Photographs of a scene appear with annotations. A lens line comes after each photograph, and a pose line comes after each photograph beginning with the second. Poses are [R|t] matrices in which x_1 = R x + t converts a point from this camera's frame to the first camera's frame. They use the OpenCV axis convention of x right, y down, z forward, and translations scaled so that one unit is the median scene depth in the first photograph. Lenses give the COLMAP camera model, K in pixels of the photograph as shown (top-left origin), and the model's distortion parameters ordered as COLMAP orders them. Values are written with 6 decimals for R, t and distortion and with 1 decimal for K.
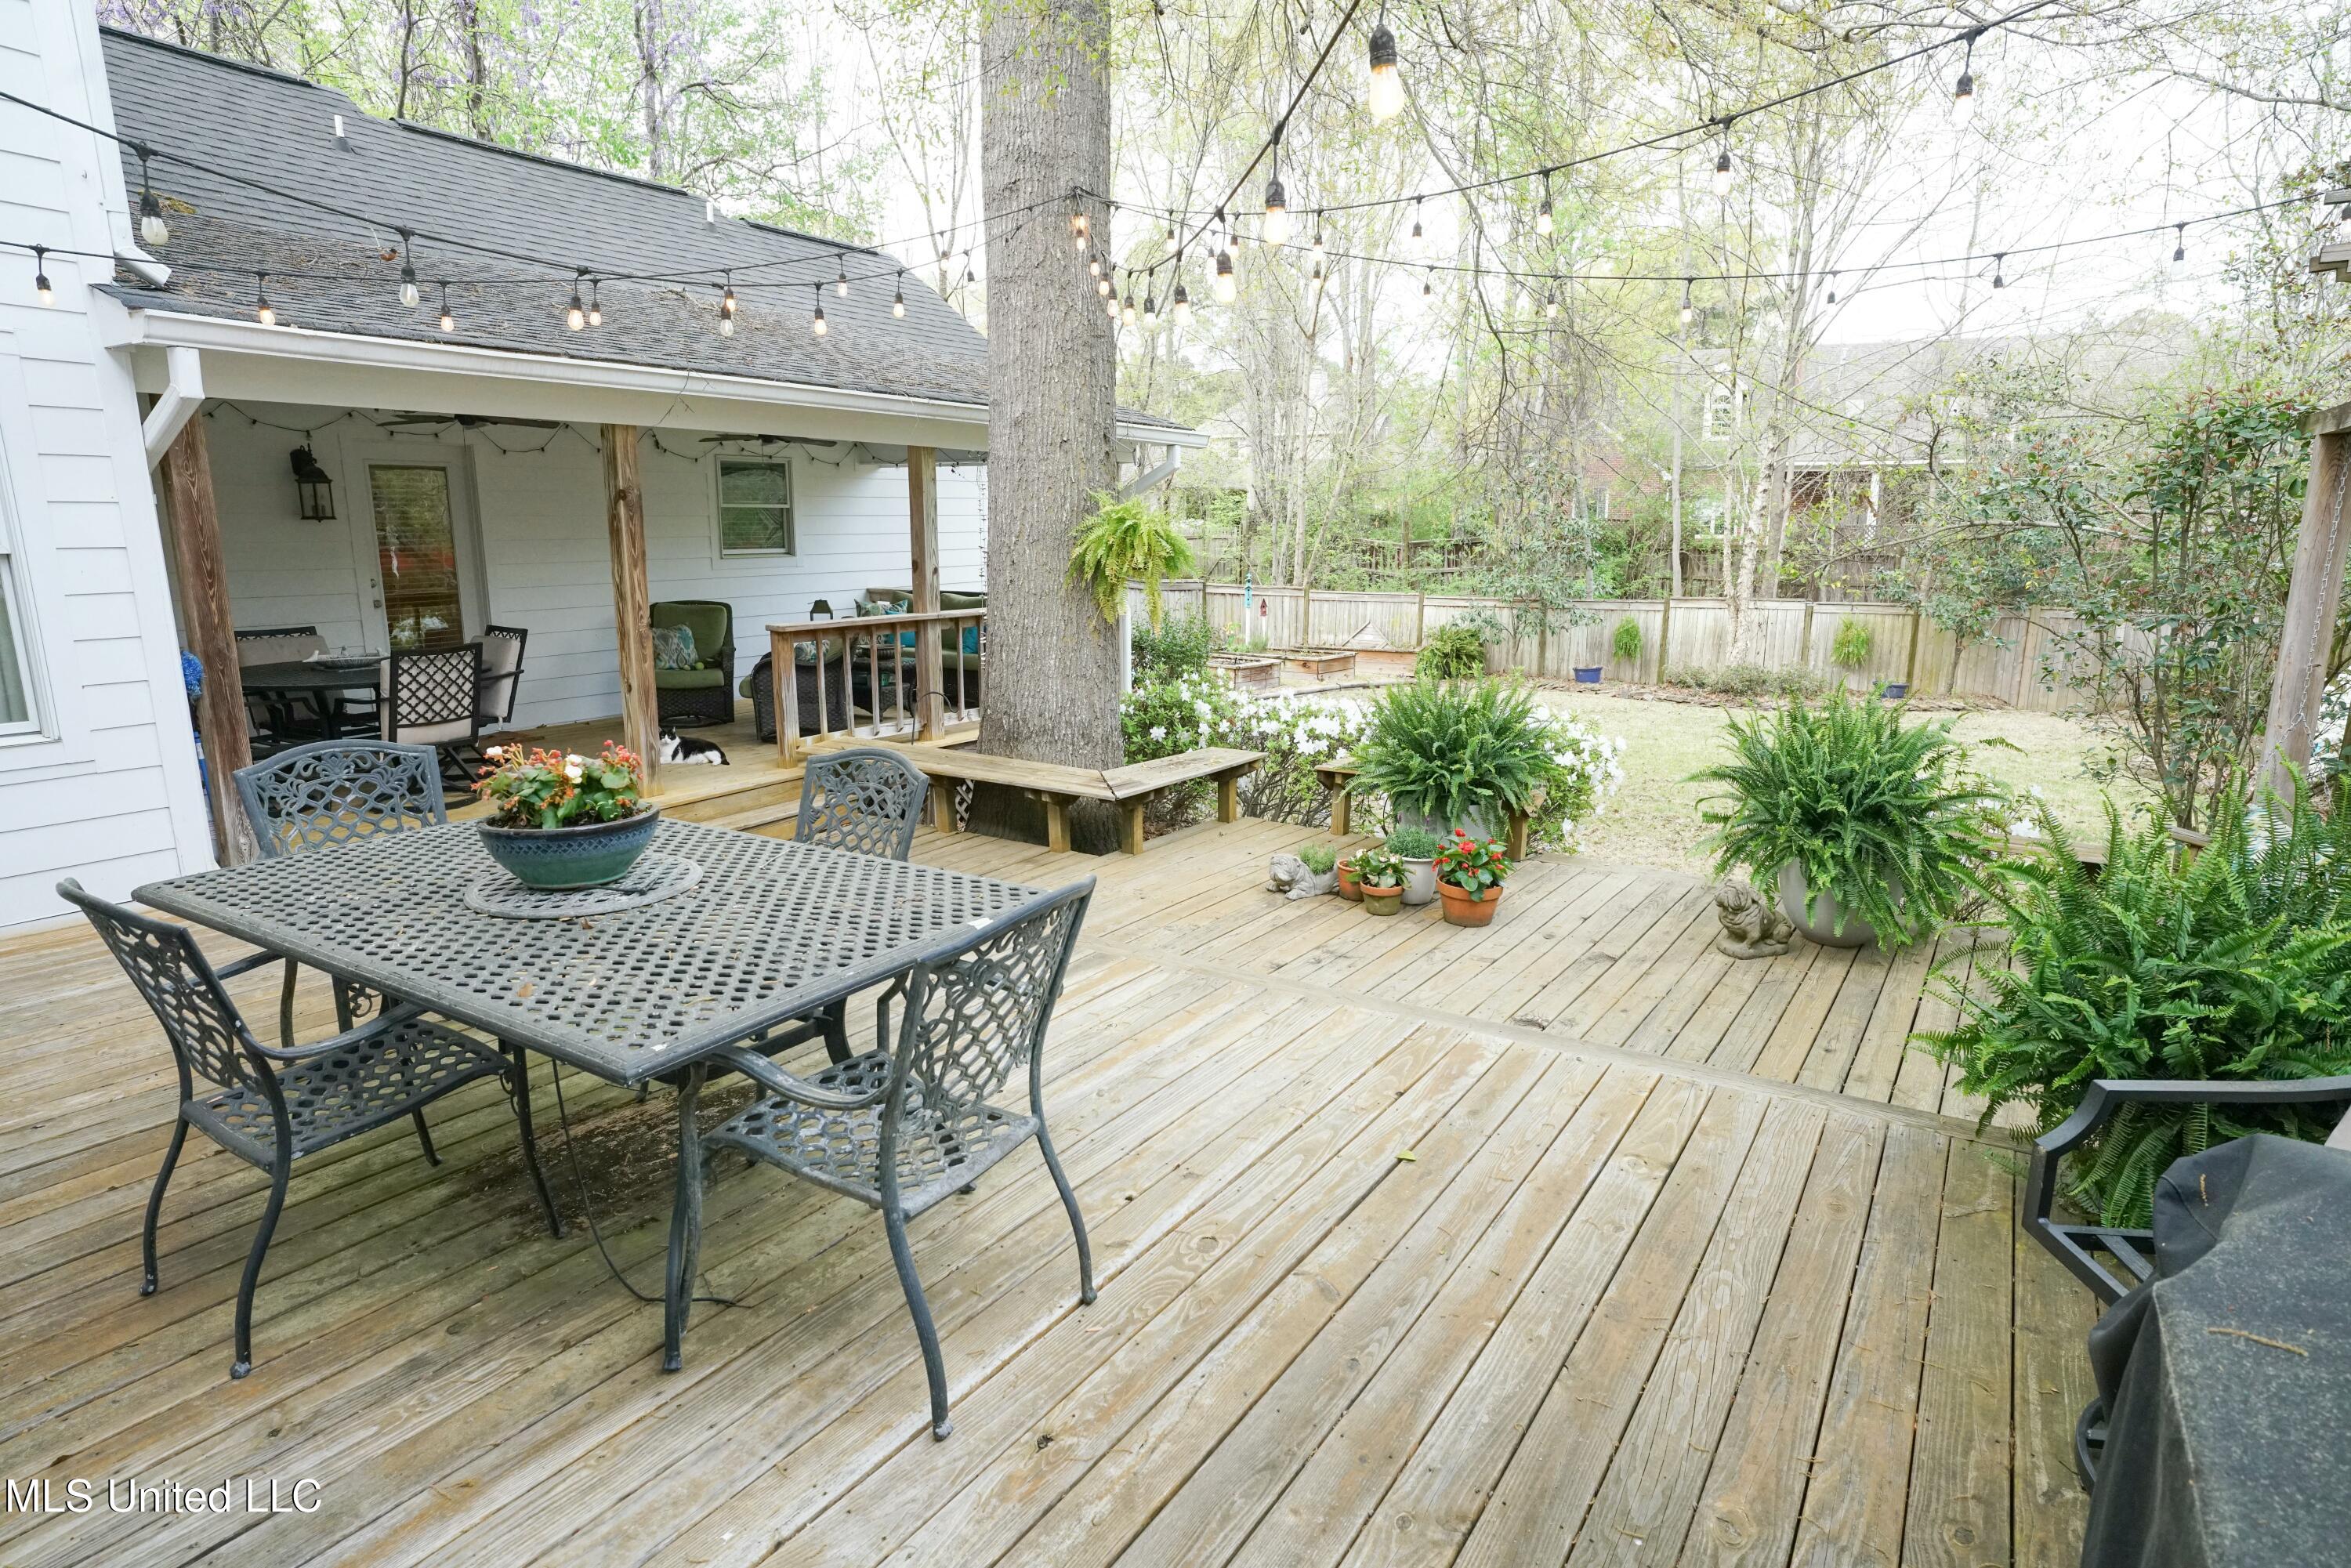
lens RADIAL K [[1289.7, 0, 1165.9], [0, 1289.7, 782.6], [0, 0, 1]] dist [-0.047002, 0.037595]
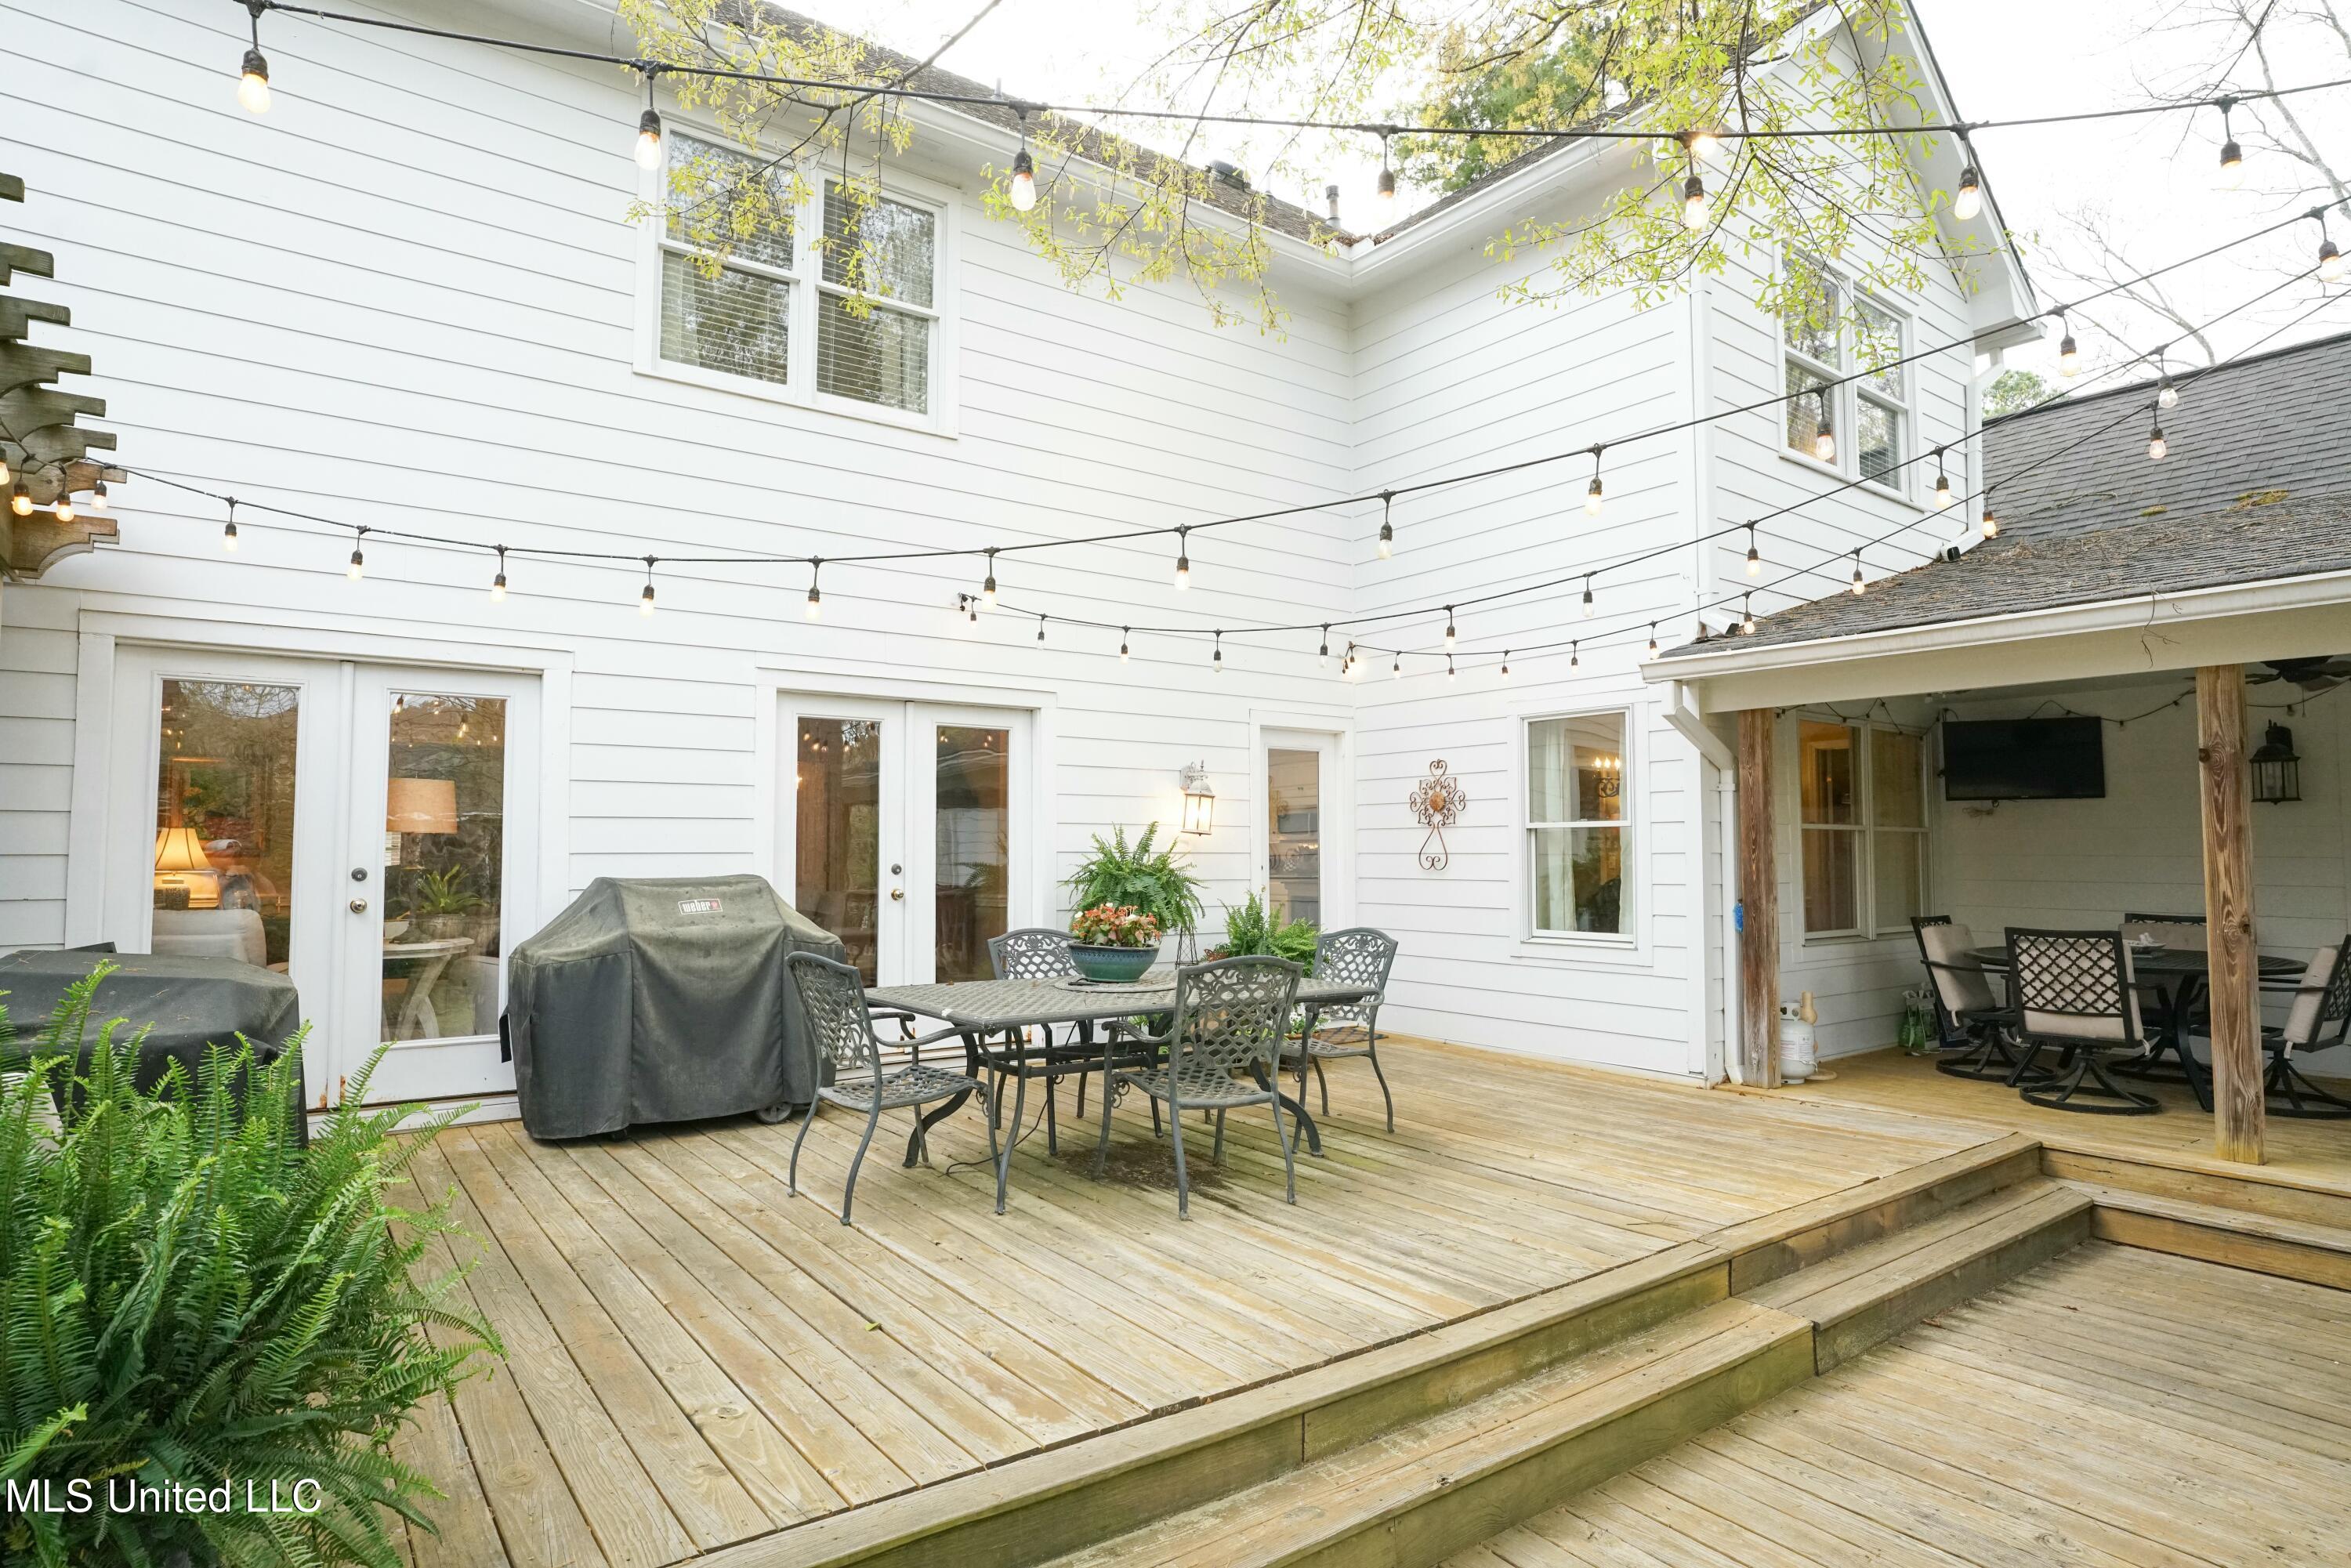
lens RADIAL K [[1289.7, 0, 1165.9], [0, 1289.7, 782.6], [0, 0, 1]] dist [-0.047002, 0.037595]
pose [[-0.355654, -0.051828, -0.933179, 0.983525], [-0.188516, 0.981918, 0.017313, -0.195137], [0.915408, 0.182076, -0.358994, 1.328098]]
